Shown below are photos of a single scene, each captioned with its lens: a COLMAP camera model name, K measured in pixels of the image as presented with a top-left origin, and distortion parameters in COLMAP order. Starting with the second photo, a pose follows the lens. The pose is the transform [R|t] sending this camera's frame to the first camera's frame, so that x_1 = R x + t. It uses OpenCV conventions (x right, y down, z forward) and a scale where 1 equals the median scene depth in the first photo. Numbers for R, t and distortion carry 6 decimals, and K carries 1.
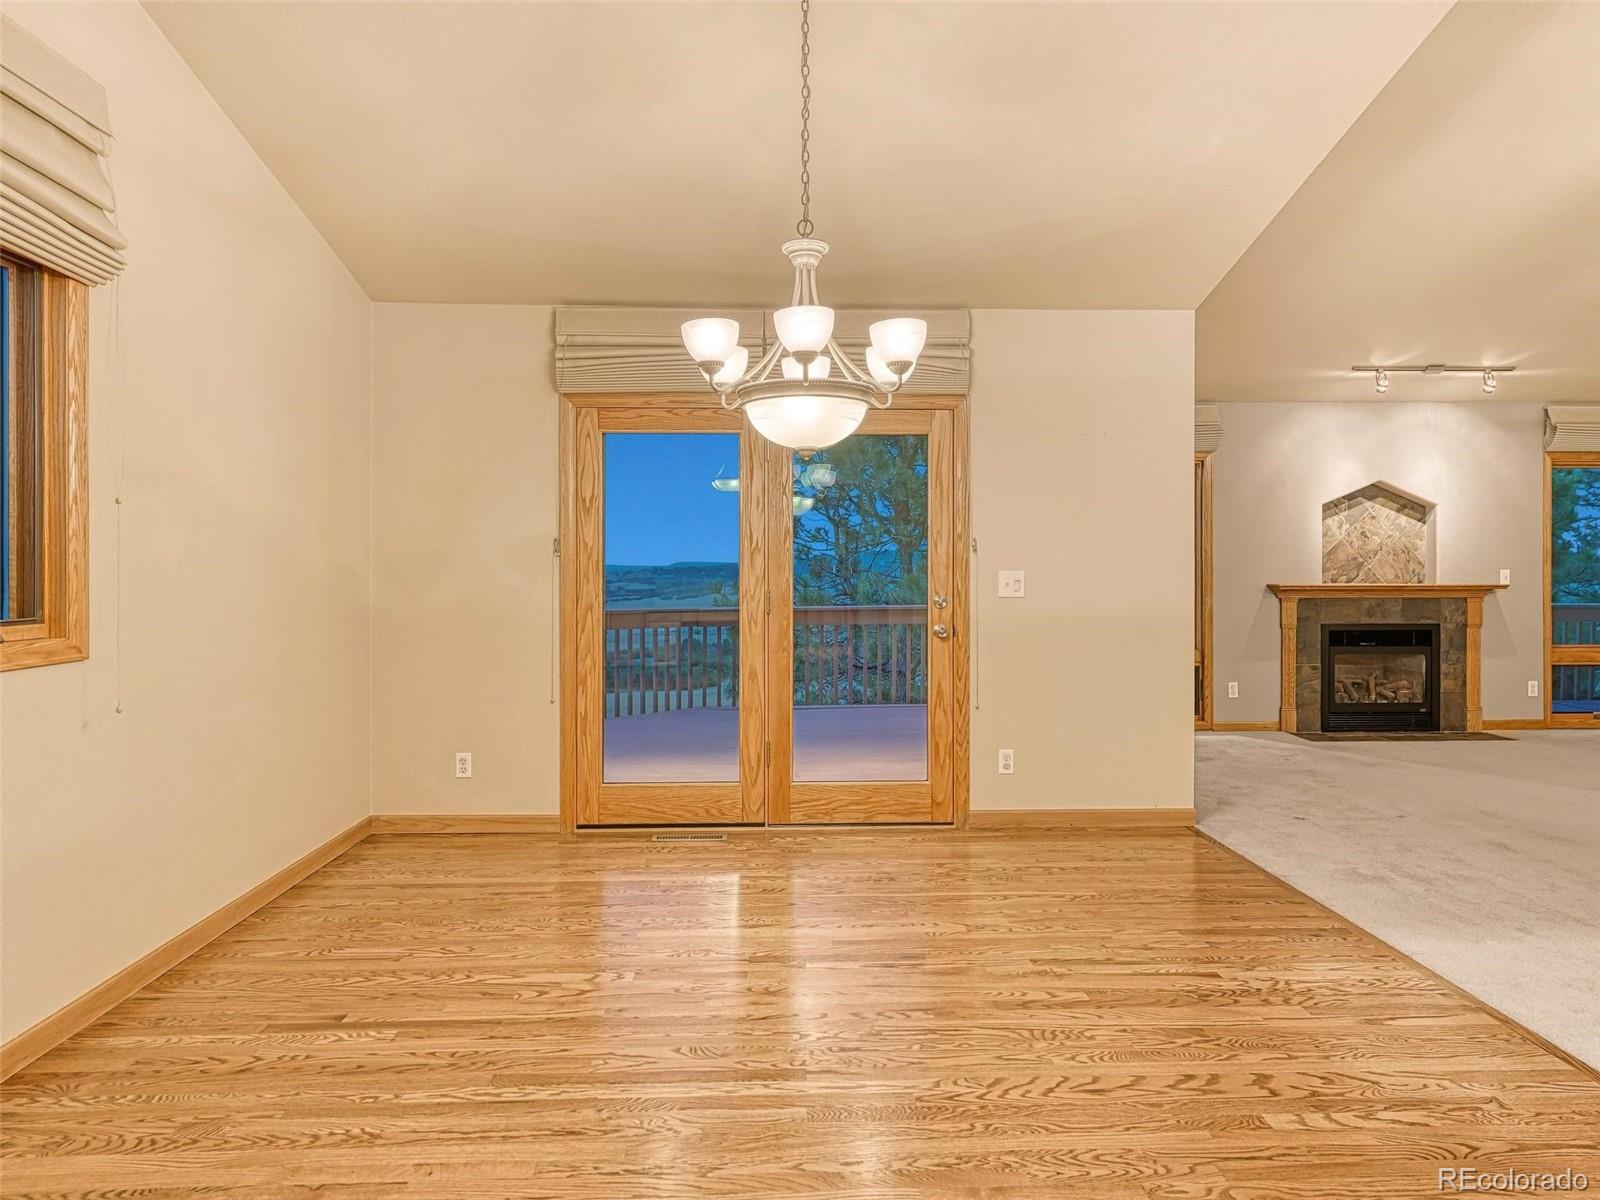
lens RADIAL K [[955.7, 0, 784.6], [0, 955.7, 572.3], [0, 0, 1]] dist [0.009542, -0.001305]
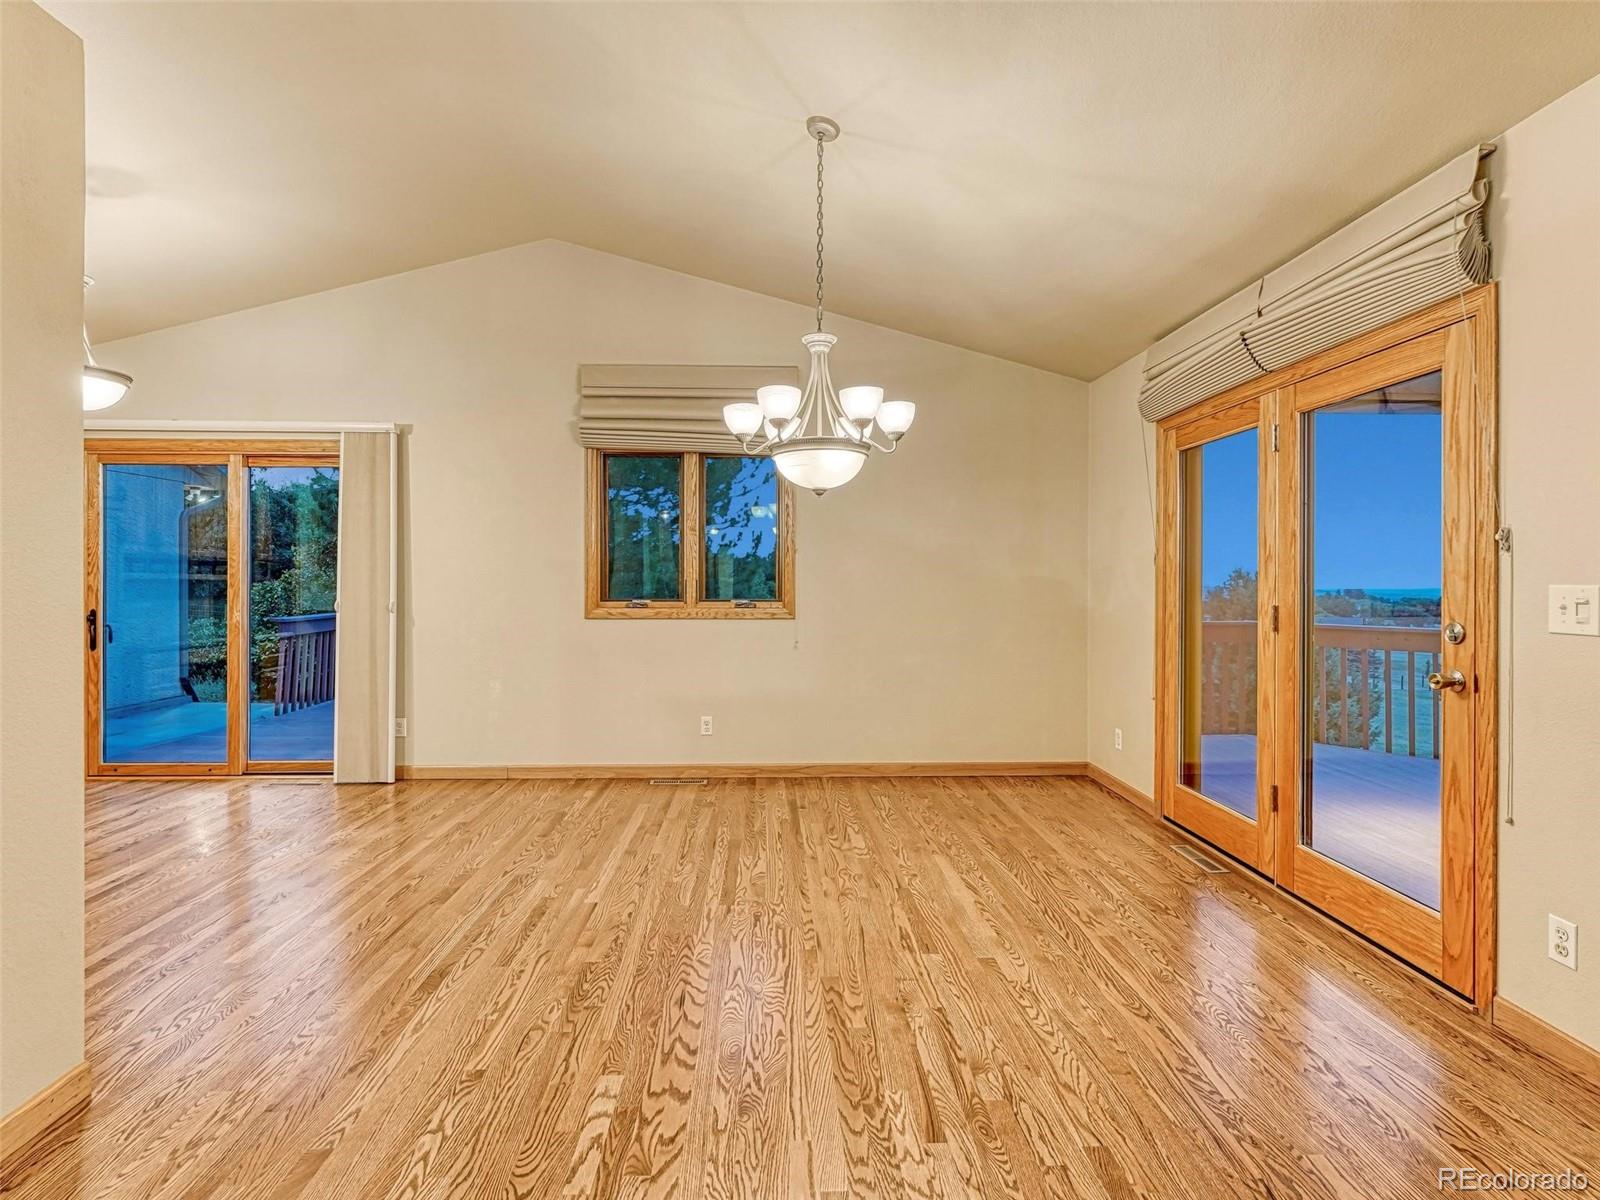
lens RADIAL K [[786.4, 0, 800.4], [0, 786.4, 588.4], [0, 0, 1]] dist [-0.001036, -0.000469]
pose [[0.009776, 0.009769, -0.999904, 0.666142], [-0.006513, 0.999932, 0.009706, -0.000476], [0.999931, 0.006417, 0.009839, 0.570430]]
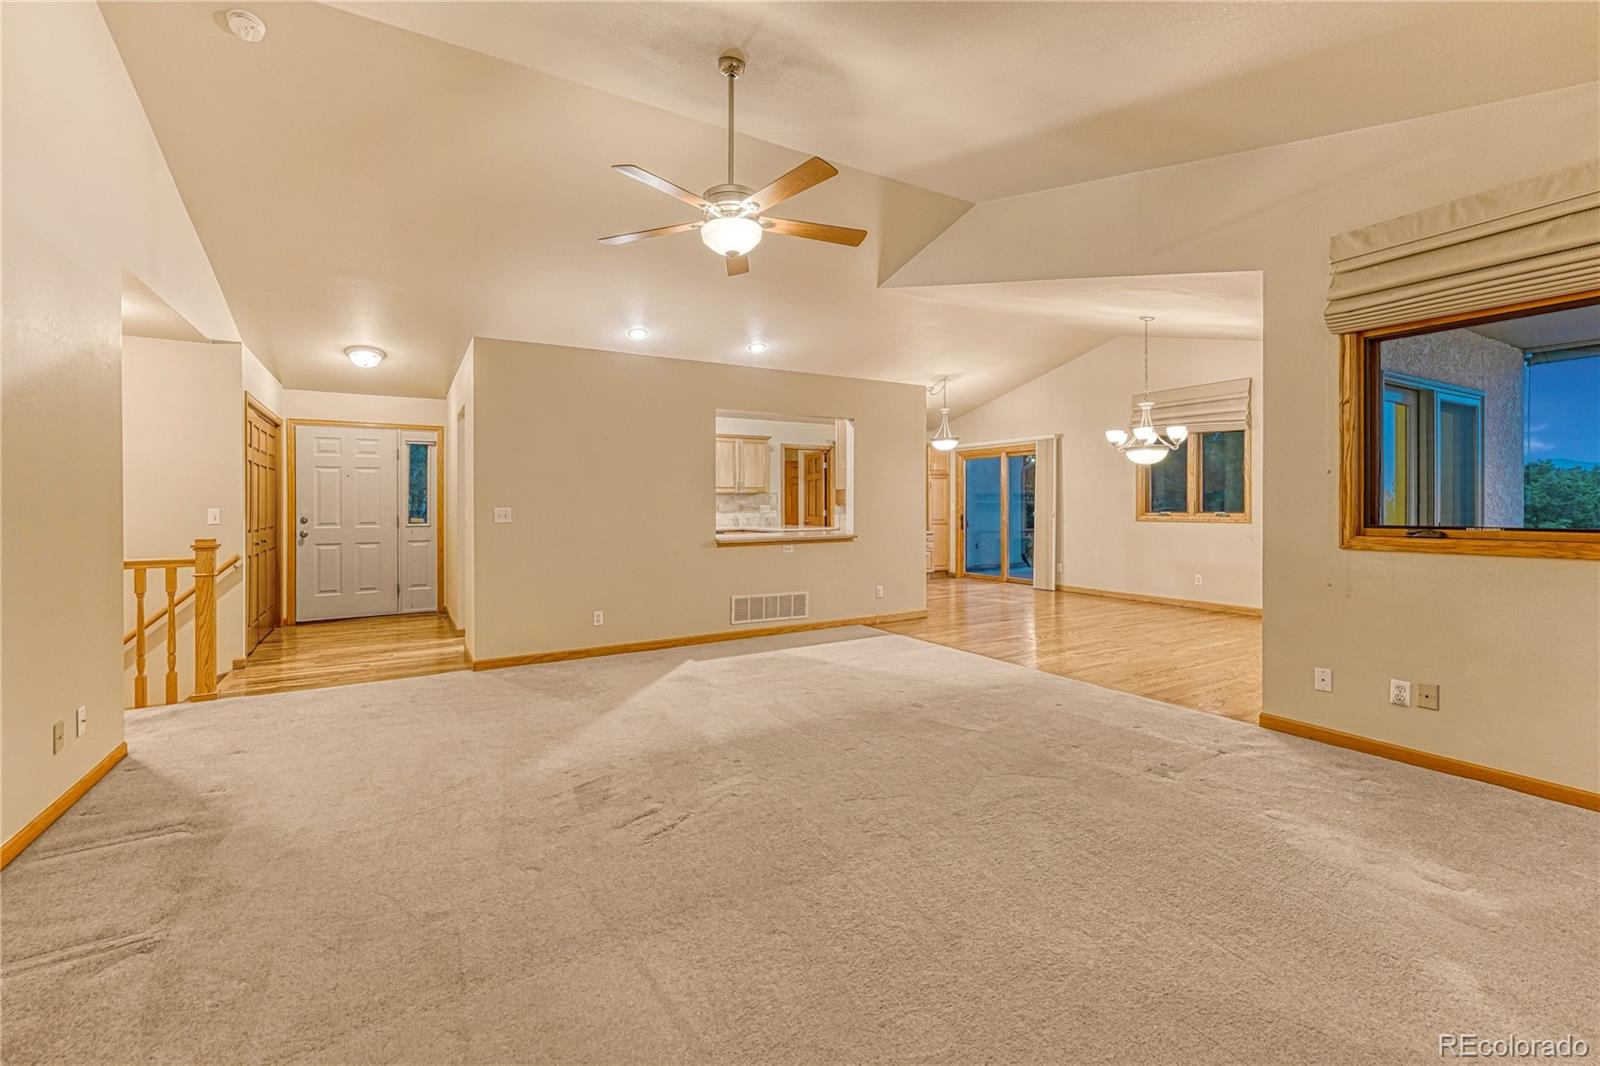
lens RADIAL K [[657.6, 0, 790.6], [0, 657.6, 504.6], [0, 0, 1]] dist [-0.001002, 0.000265]
pose [[-0.875989, 0.005537, -0.482300, 1.295658], [0.004604, 0.999985, 0.003117, -0.001772], [0.482310, 0.000510, -0.876001, 1.418117]]
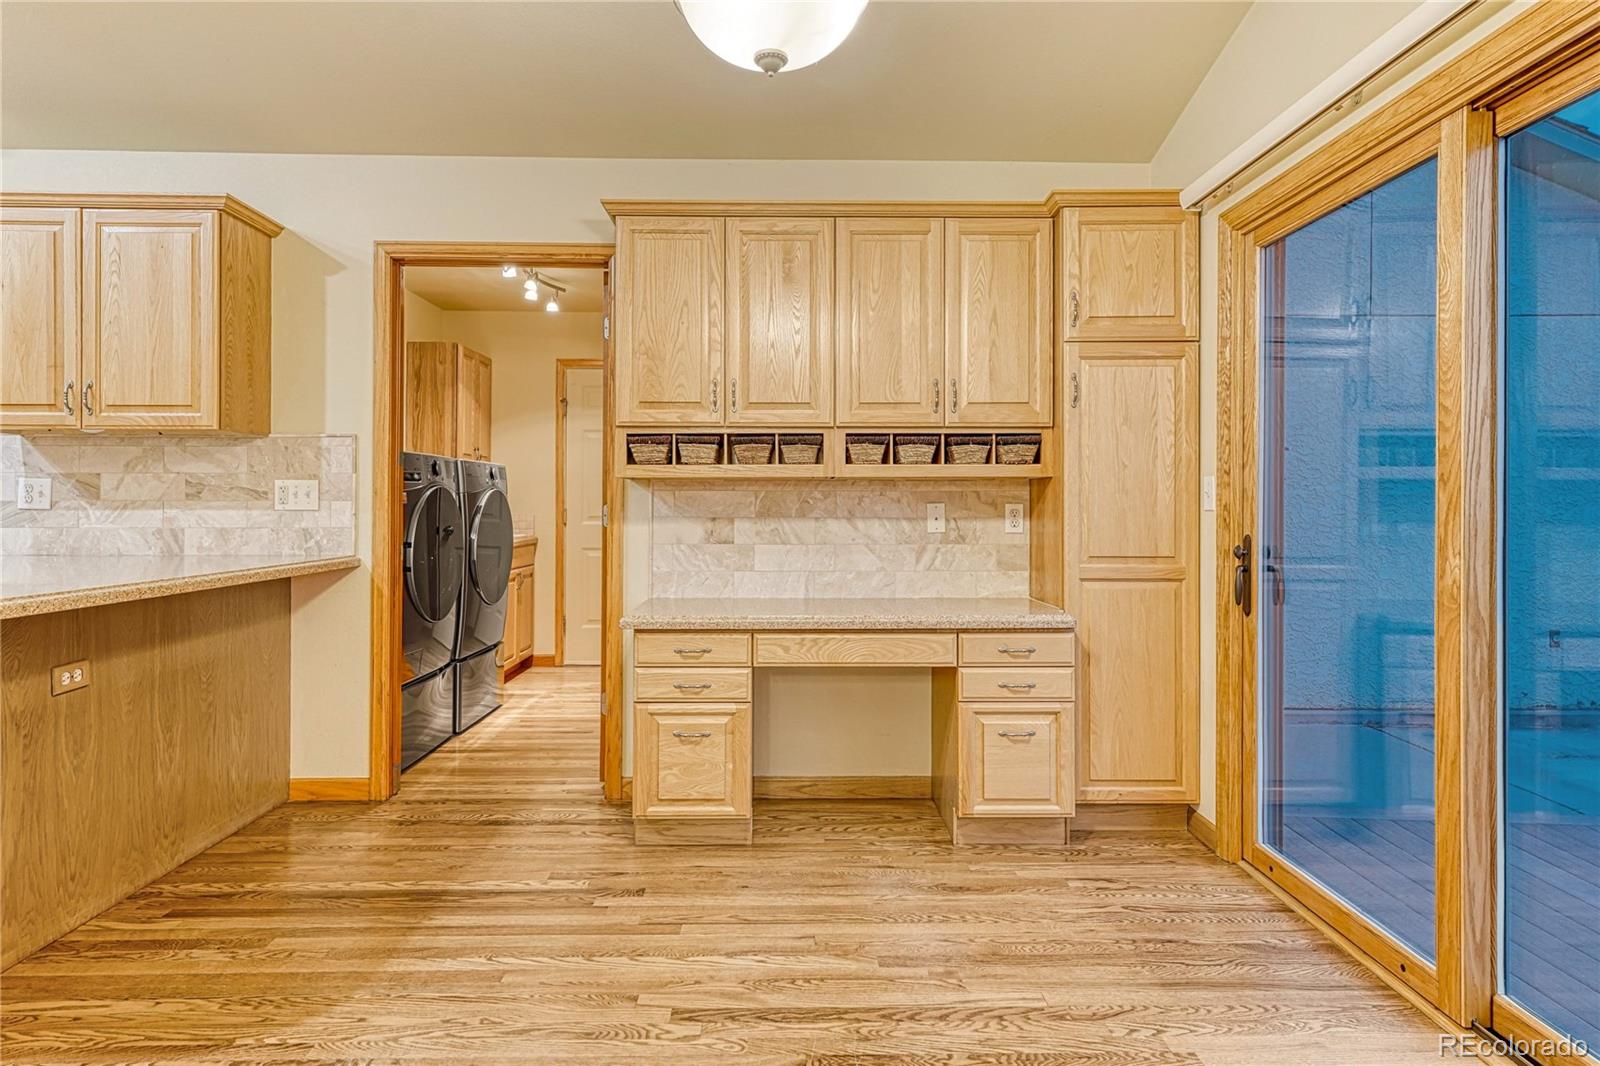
lens RADIAL K [[894.8, 0, 782.6], [0, 894.8, 500.7], [0, 0, 1]] dist [0.013268, -0.000118]
pose [[-0.999867, -0.004170, 0.015786, -0.092893], [-0.004138, 0.999989, 0.002052, 0.019897], [-0.015794, 0.001987, -0.999873, 0.246967]]
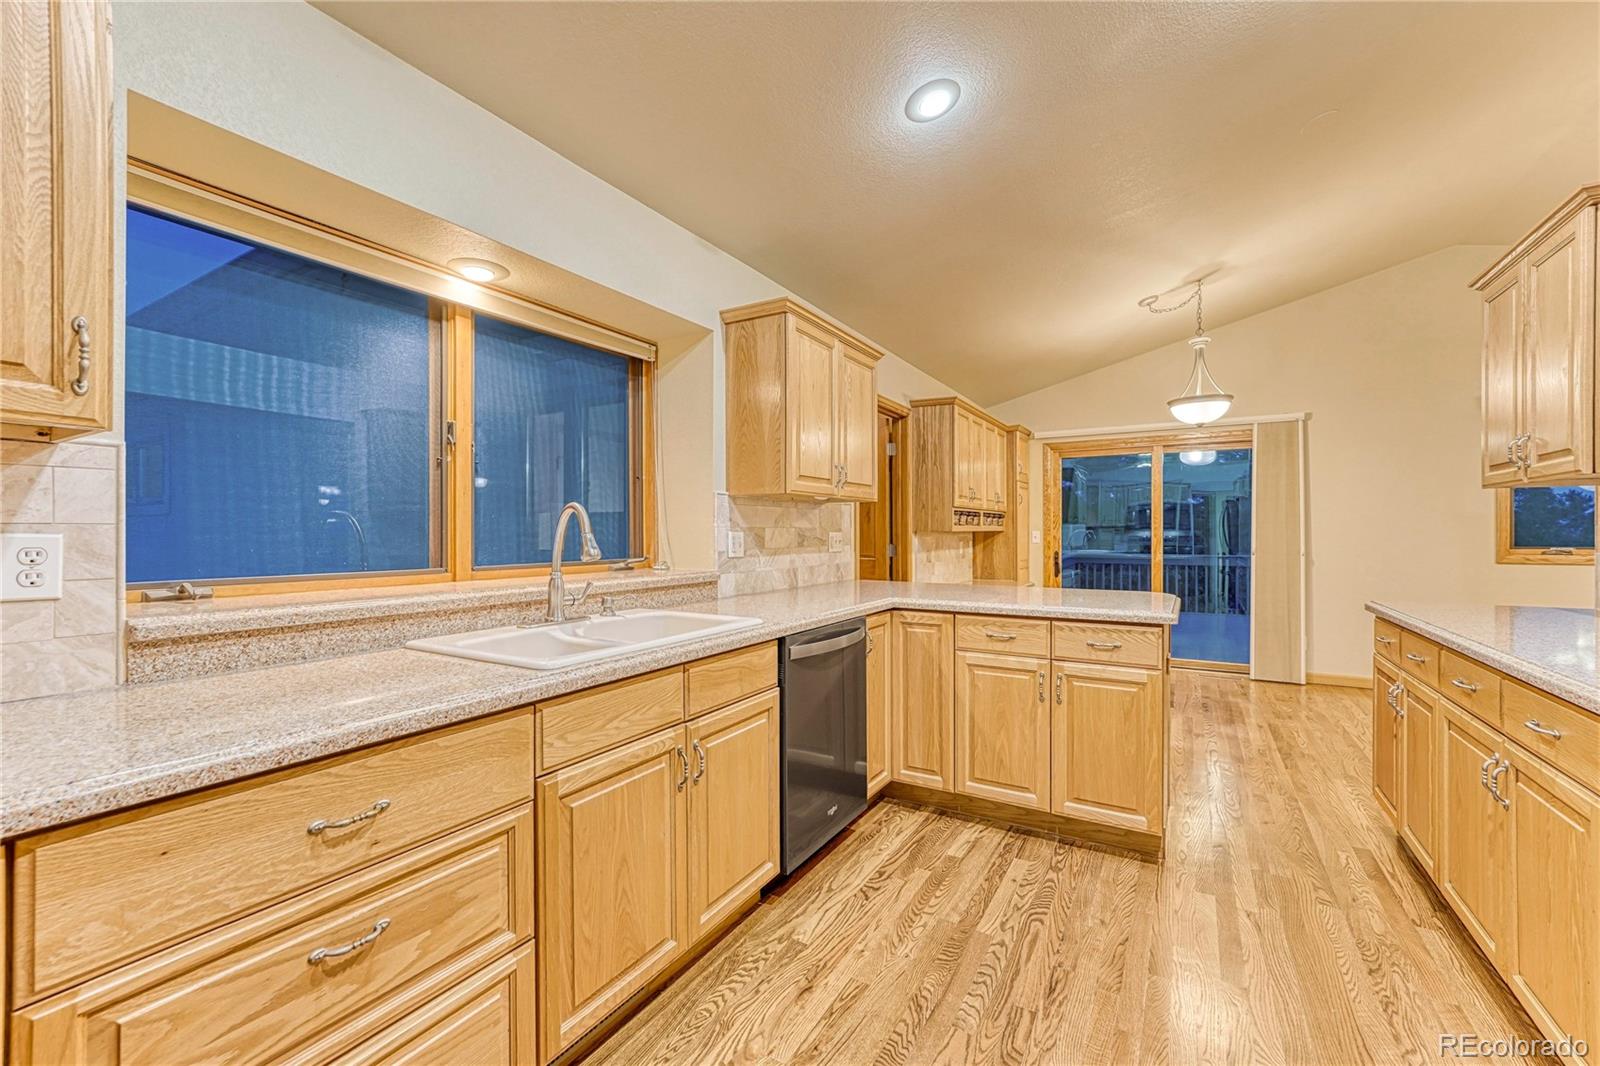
lens RADIAL K [[657.6, 0, 787.6], [0, 657.6, 536.6], [0, 0, 1]] dist [-0.001002, 0.000265]
pose [[-0.544366, 0.004030, -0.838838, 1.078505], [-0.001141, 0.999984, 0.005544, 0.006445], [0.838847, 0.003975, -0.544353, -0.096175]]
